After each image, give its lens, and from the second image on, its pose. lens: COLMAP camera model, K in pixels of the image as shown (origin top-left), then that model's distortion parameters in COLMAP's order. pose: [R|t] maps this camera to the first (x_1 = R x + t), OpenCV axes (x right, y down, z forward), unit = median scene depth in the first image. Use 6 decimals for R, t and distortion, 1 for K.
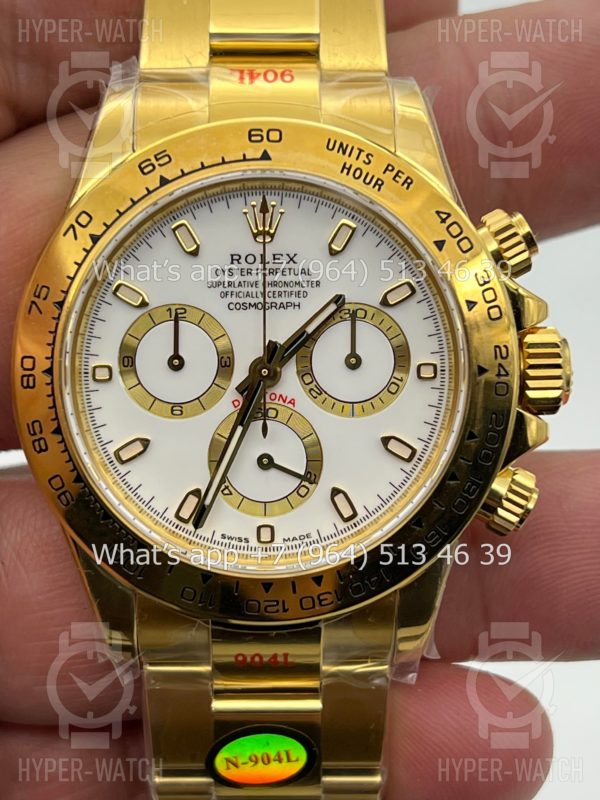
lens RADIAL K [[1953.8, 0, 306.6], [0, 1953.8, 399.6], [0, 0, 1]] dist [0.132477, 0.000000]
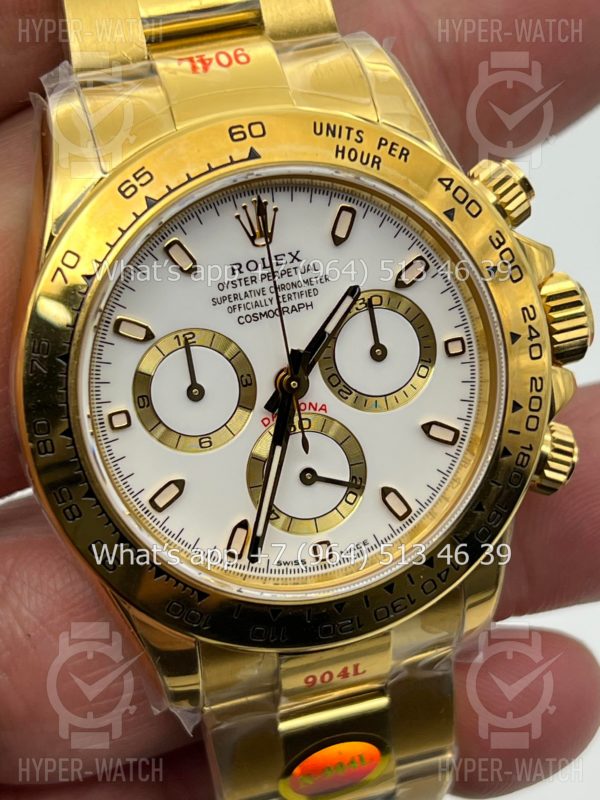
lens RADIAL K [[1953.8, 0, 299.2], [0, 1953.8, 401.6], [0, 0, 1]] dist [0.132477, 0.000000]
pose [[0.961388, -0.203233, 0.185551, -0.191175], [0.182273, 0.975404, 0.123949, -0.119639], [-0.206178, -0.085342, 0.974786, 0.092969]]
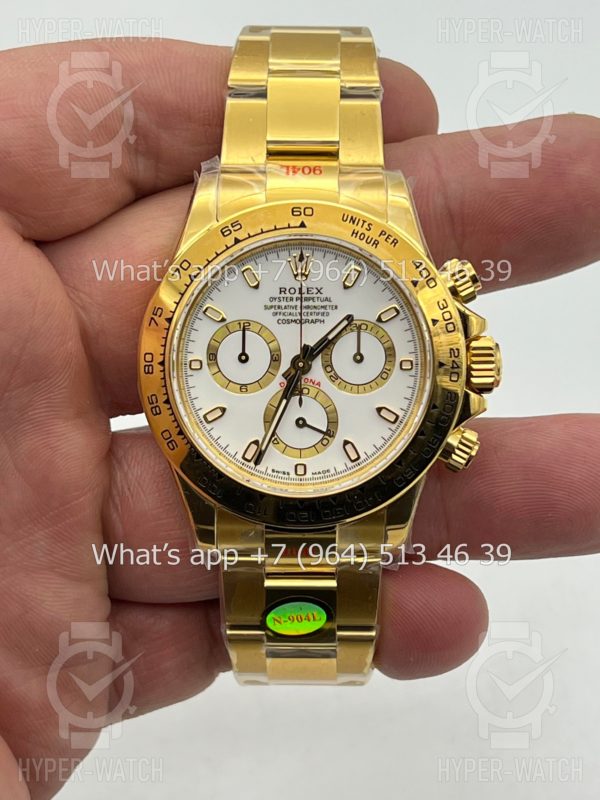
lens RADIAL K [[1953.8, 0, 297.6], [0, 1953.8, 403.0], [0, 0, 1]] dist [0.132477, 0.000000]
pose [[0.999671, 0.008570, -0.024161, 0.013445], [-0.008333, 0.999916, 0.009878, 0.001095], [0.024244, -0.009673, 0.999659, -0.540014]]
